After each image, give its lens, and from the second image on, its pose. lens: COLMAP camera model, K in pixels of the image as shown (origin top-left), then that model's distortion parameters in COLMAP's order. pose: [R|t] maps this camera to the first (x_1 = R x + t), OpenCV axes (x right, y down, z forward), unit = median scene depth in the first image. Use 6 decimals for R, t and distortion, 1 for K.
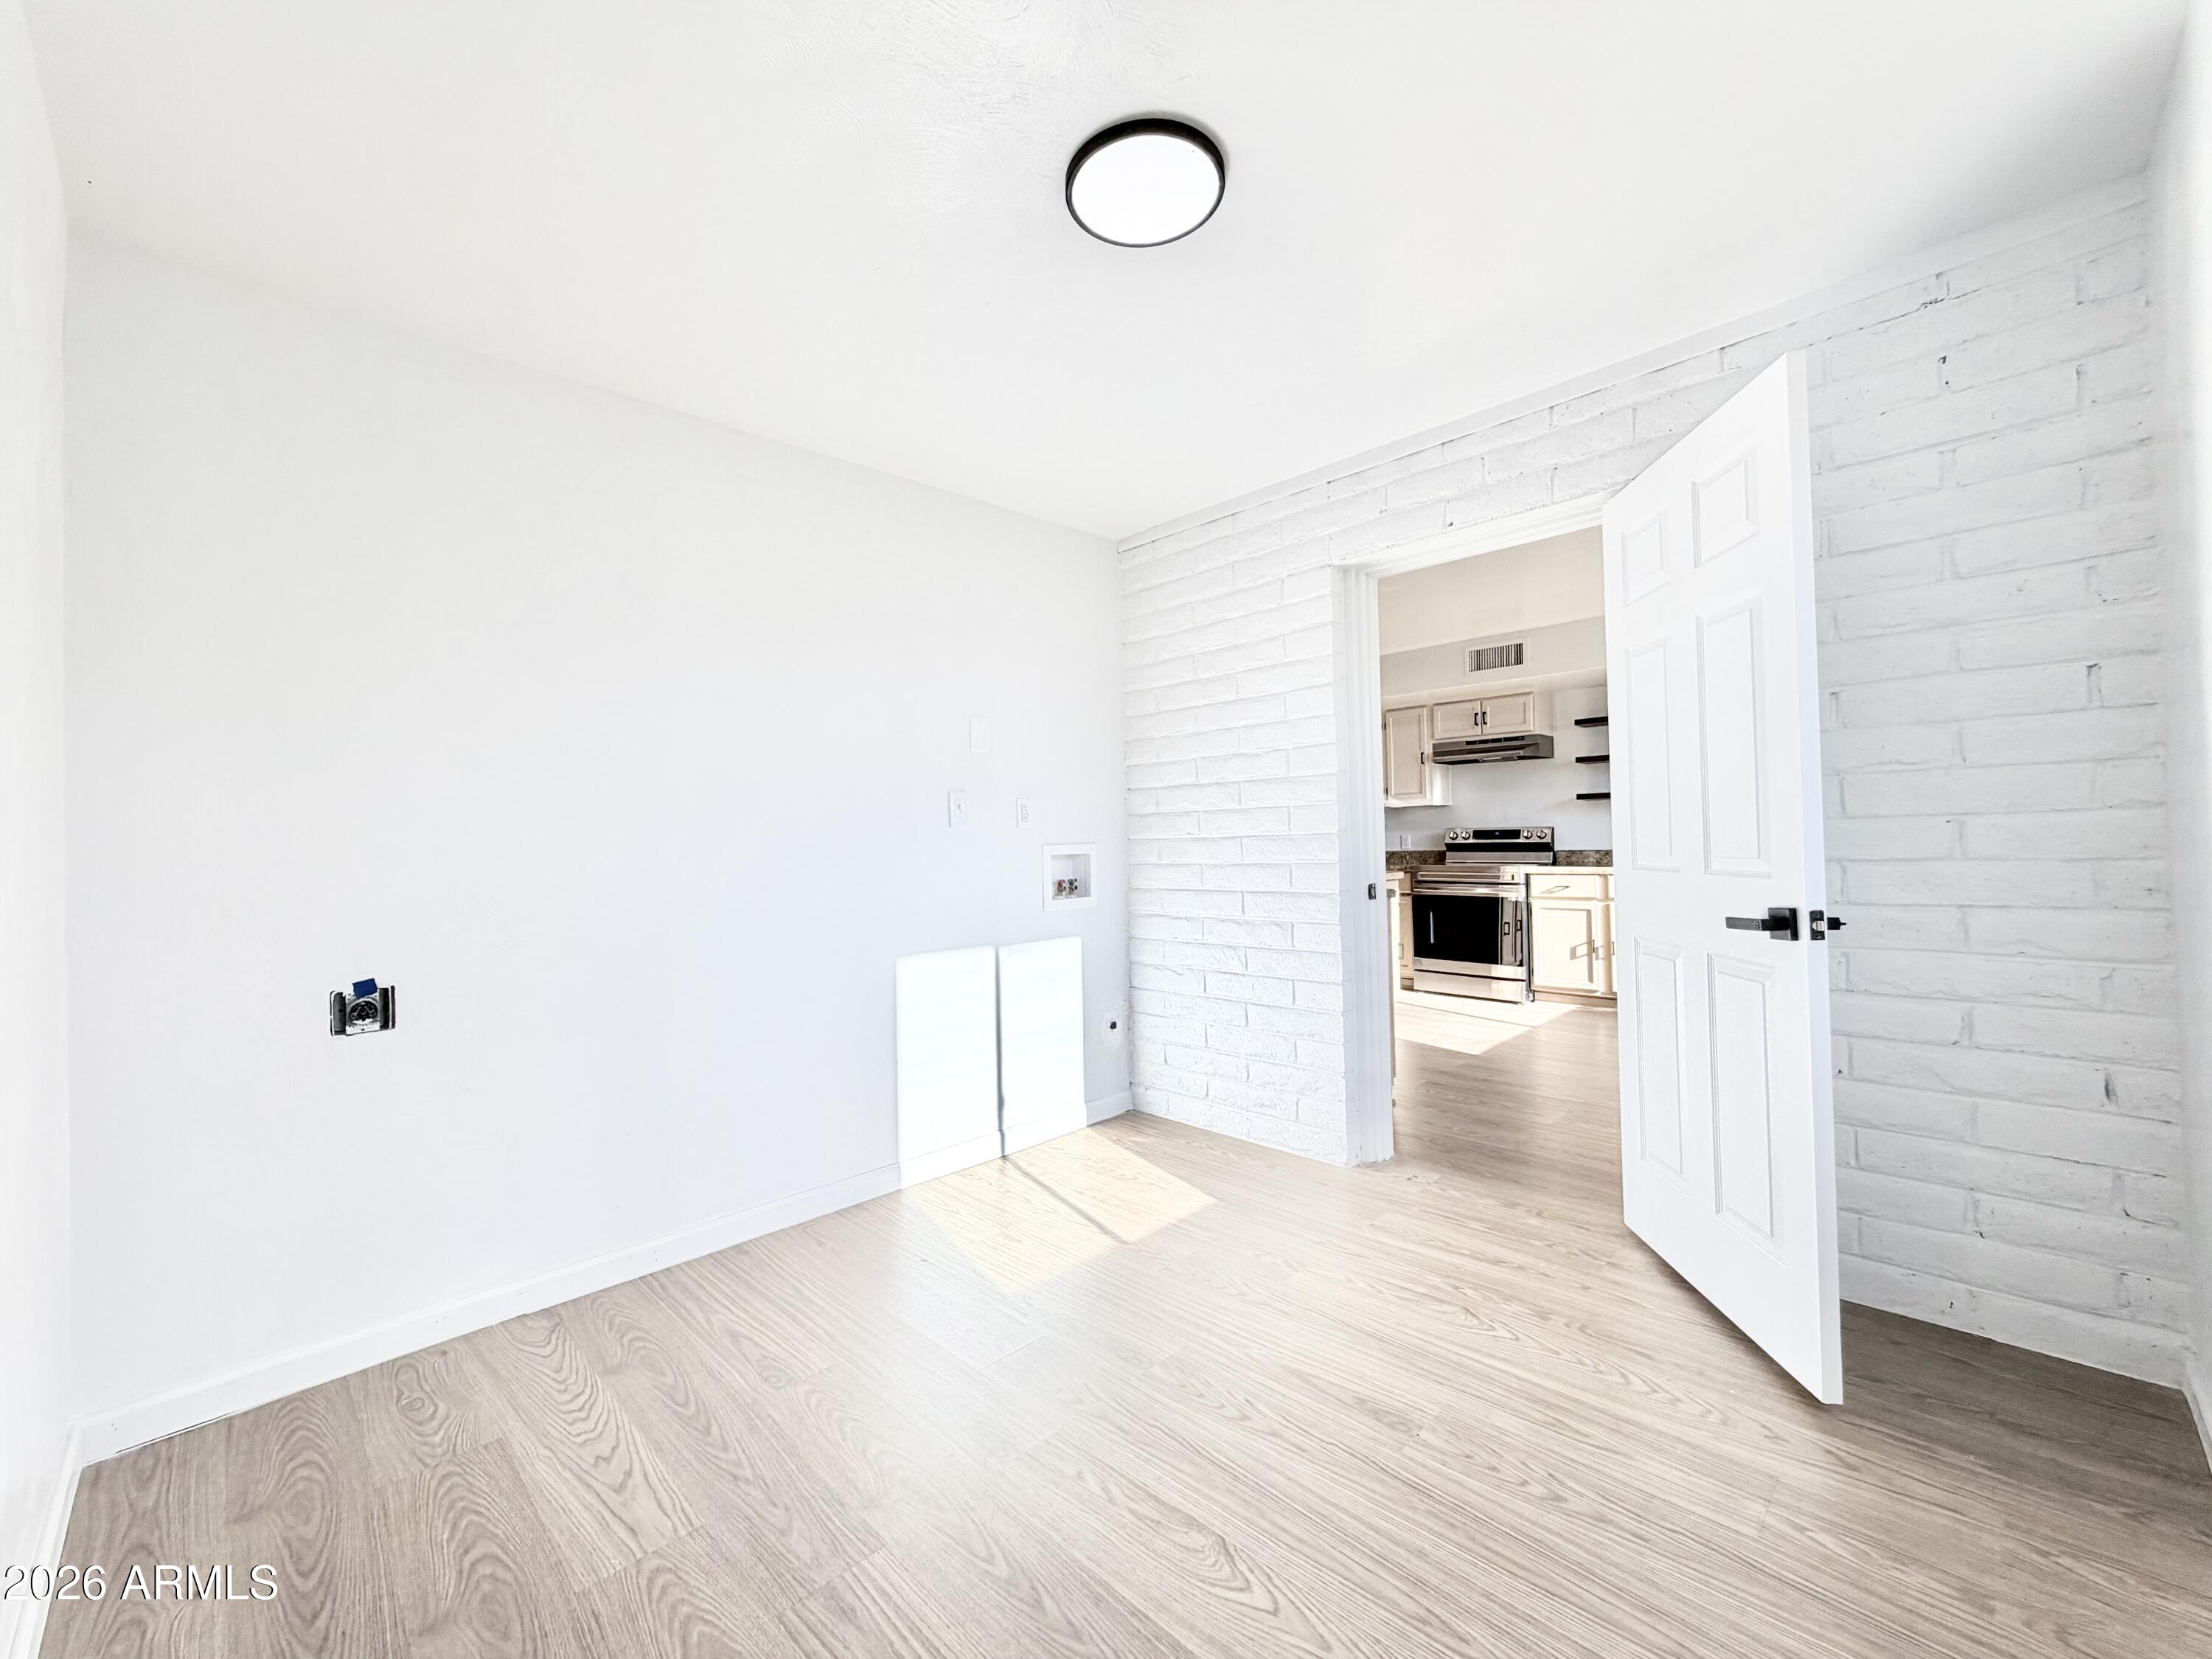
lens RADIAL K [[883.2, 0, 1101.3], [0, 883.2, 830.0], [0, 0, 1]] dist [-0.001057, 0.000287]
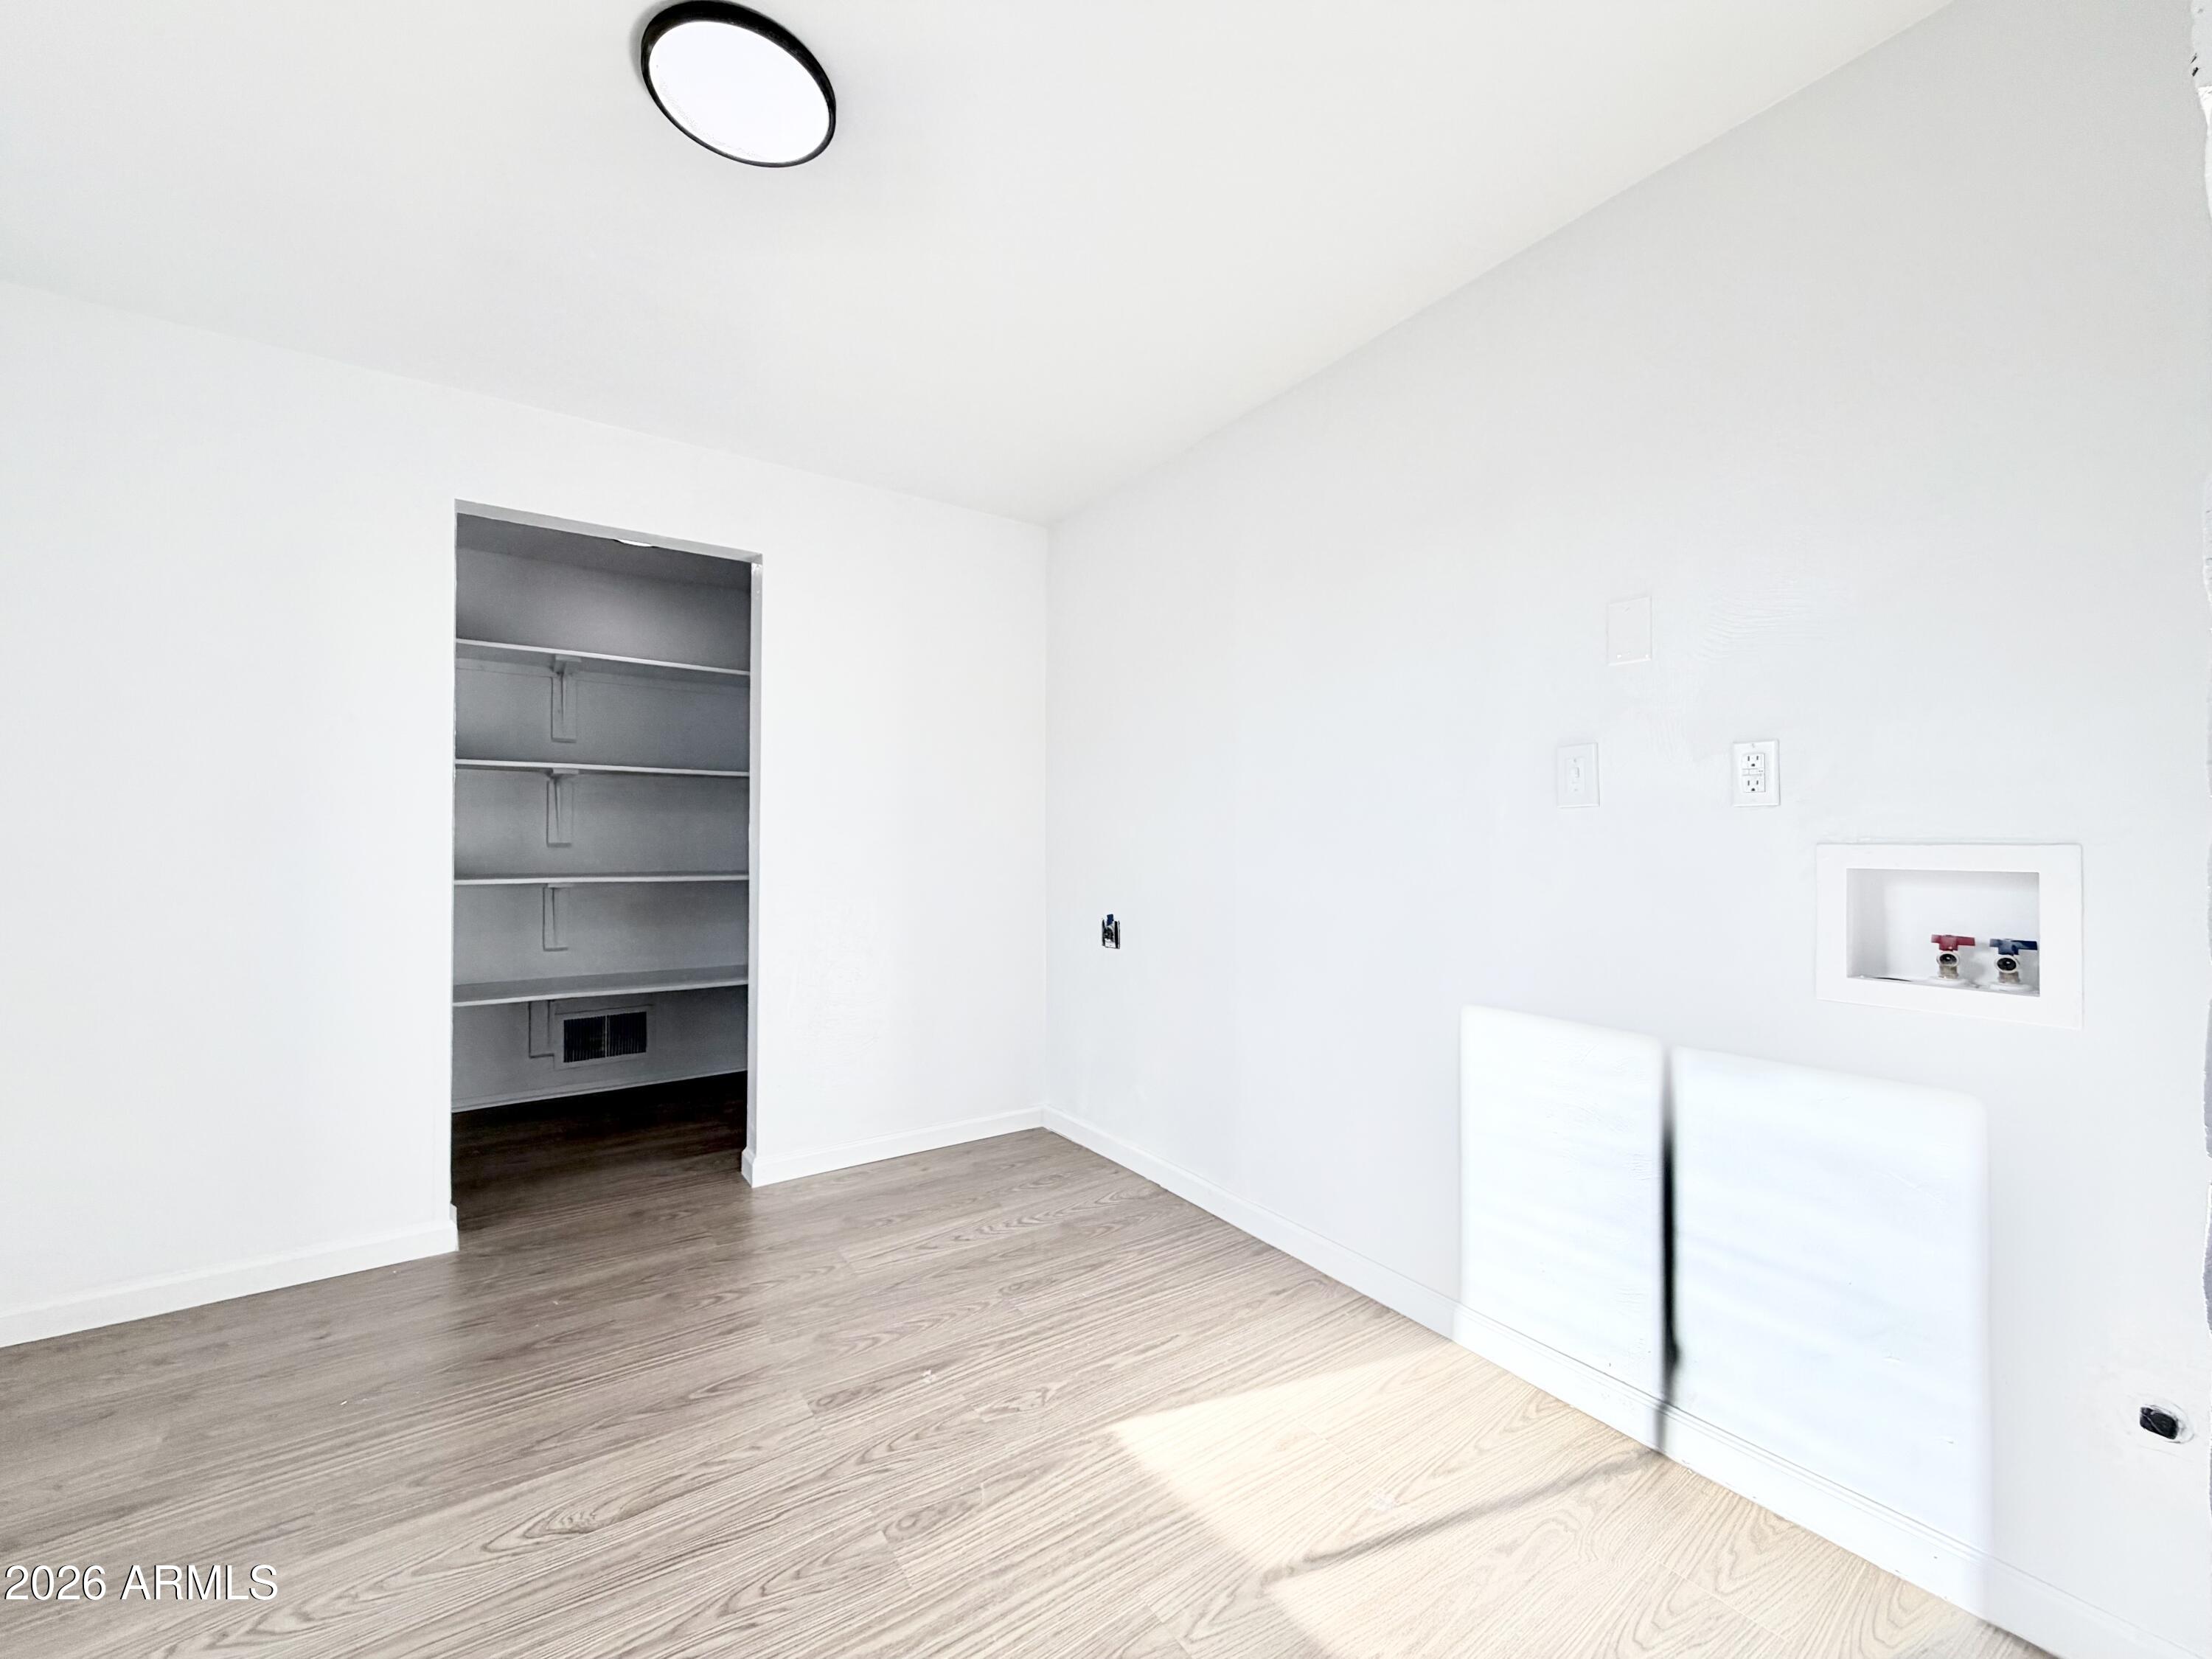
lens RADIAL K [[883.2, 0, 1092.3], [0, 883.2, 828.1], [0, 0, 1]] dist [-0.001057, 0.000287]
pose [[-0.180474, 0.016037, -0.983449, 0.727960], [0.014273, 0.999804, 0.013685, -0.006481], [0.983476, -0.011567, -0.180668, 1.263348]]
